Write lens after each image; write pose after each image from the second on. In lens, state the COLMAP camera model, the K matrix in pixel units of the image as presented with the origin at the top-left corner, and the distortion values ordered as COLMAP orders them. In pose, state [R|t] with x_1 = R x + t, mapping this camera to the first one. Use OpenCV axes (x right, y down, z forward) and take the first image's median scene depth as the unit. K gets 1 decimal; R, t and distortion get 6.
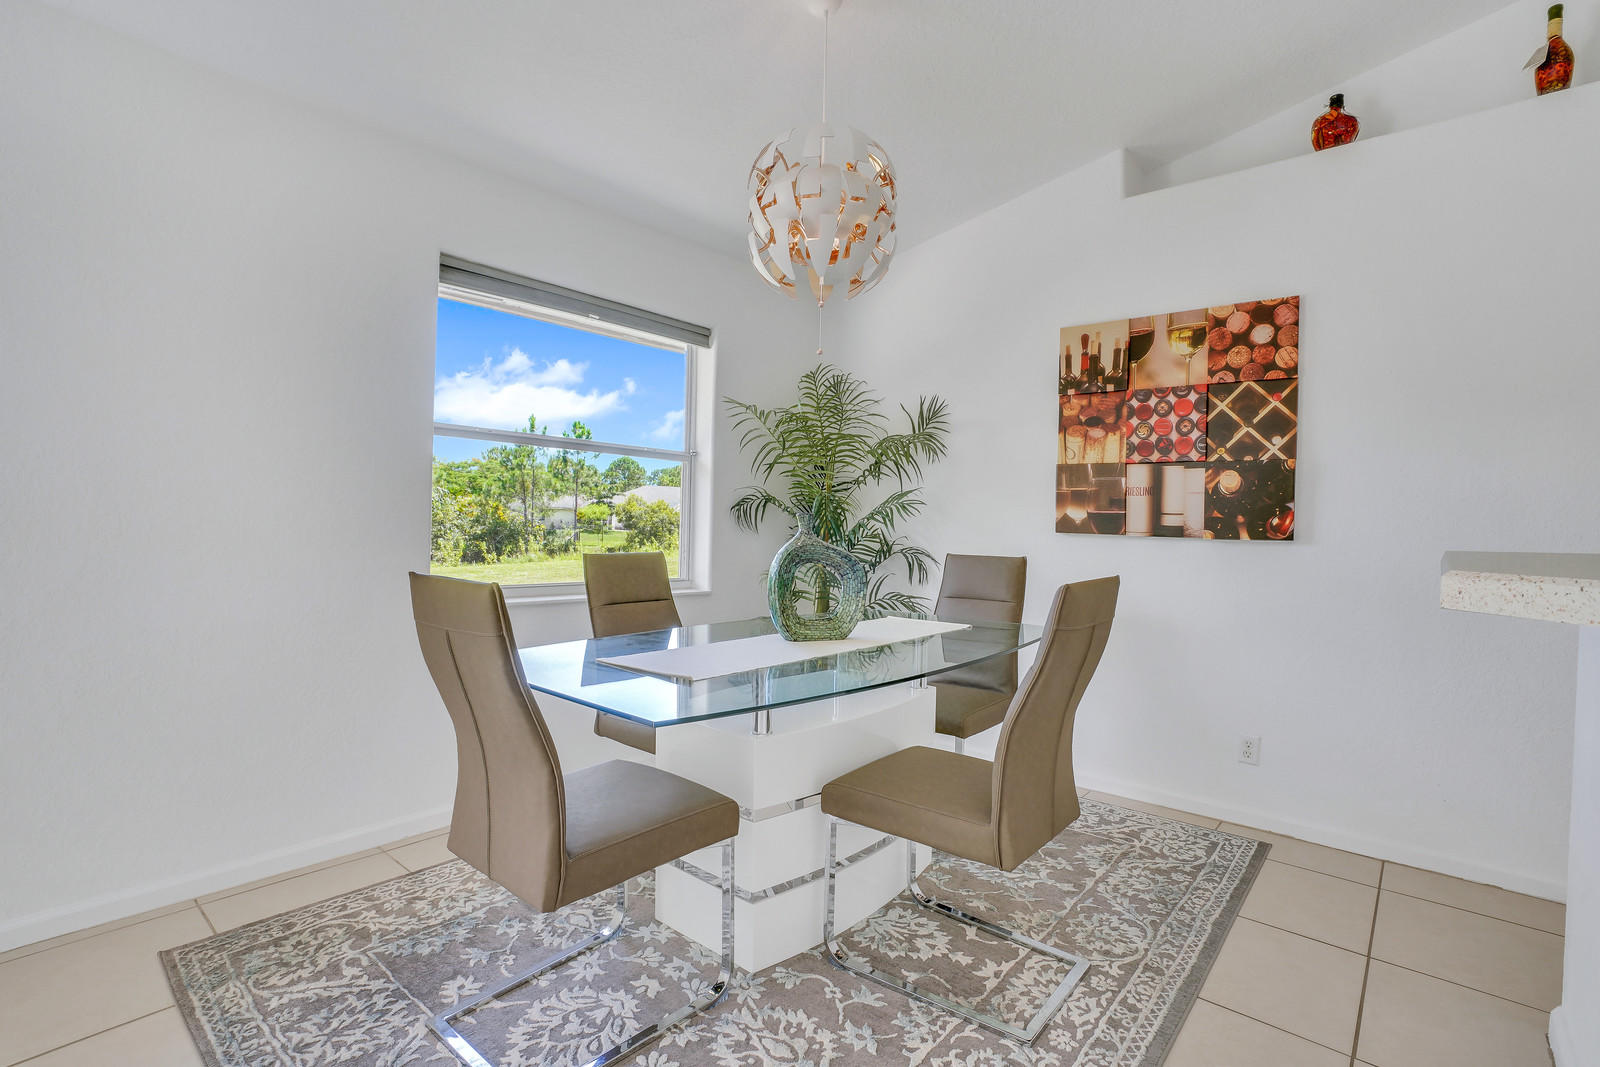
lens RADIAL K [[735.3, 0, 798.0], [0, 735.3, 530.2], [0, 0, 1]] dist [0.000651, 0.000080]
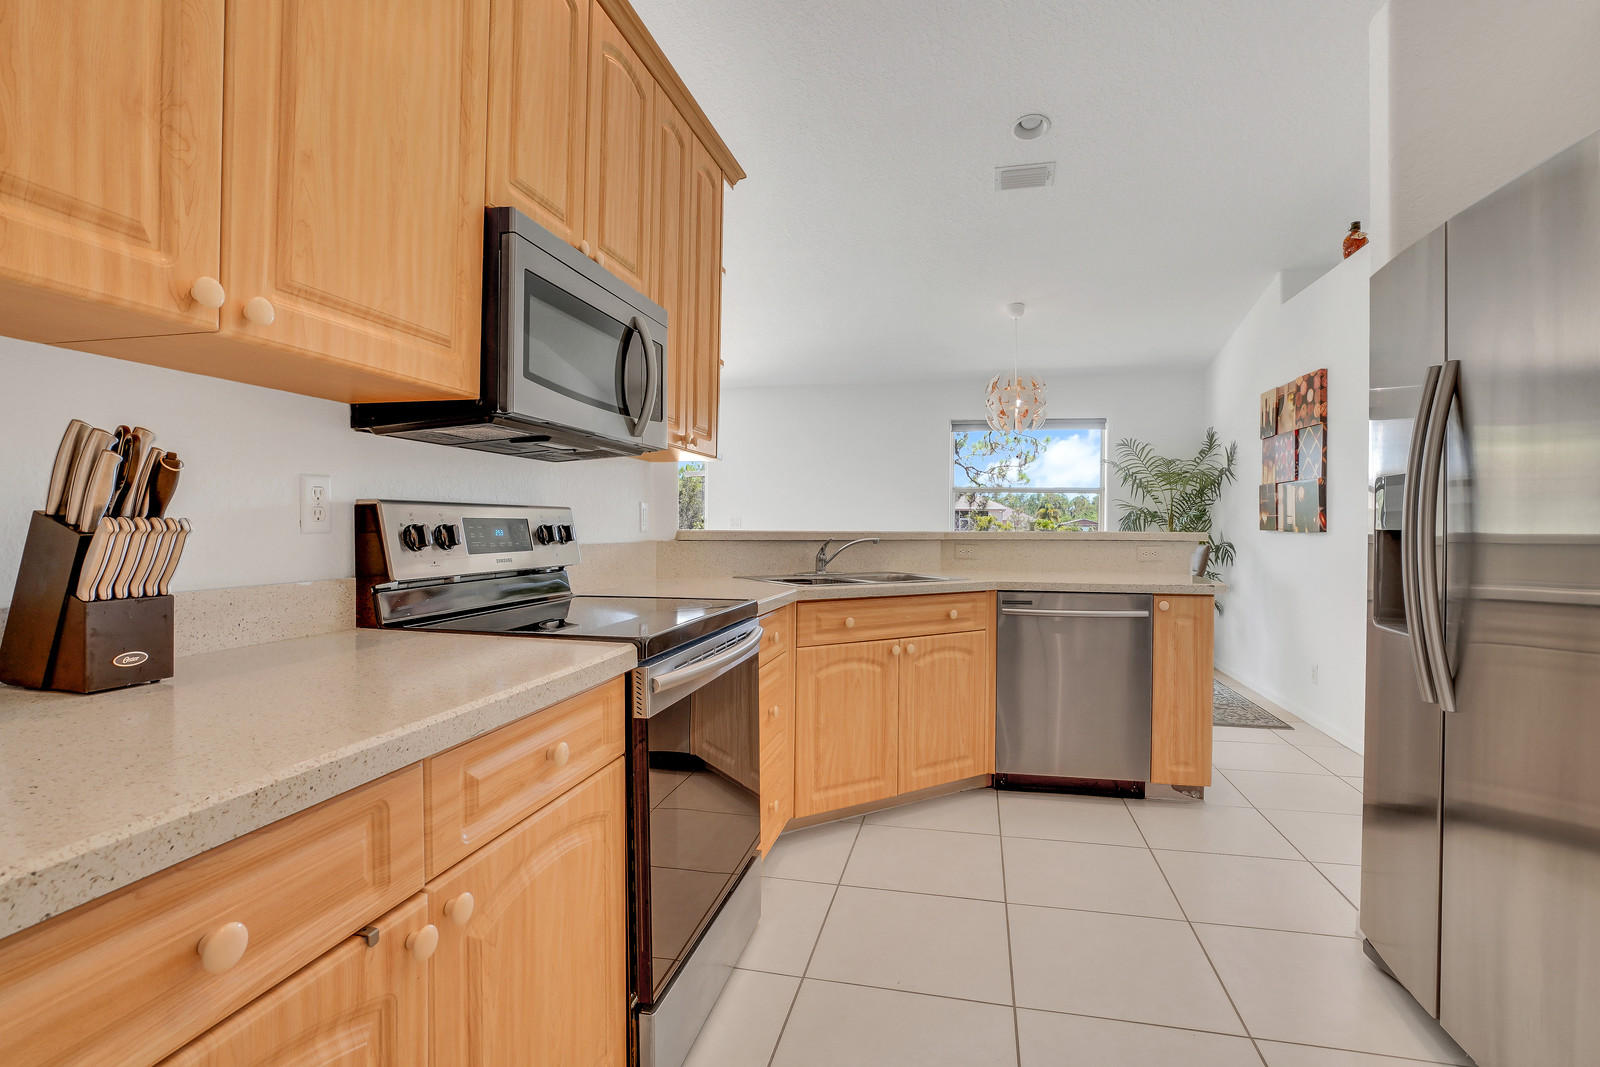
lens RADIAL K [[735.3, 0, 801.6], [0, 735.3, 528.9], [0, 0, 1]] dist [0.000651, 0.000080]
pose [[0.473571, -0.011952, -0.880675, 1.400776], [-0.012744, 0.999710, -0.020420, 0.046127], [0.880664, 0.020893, 0.473281, -0.589360]]
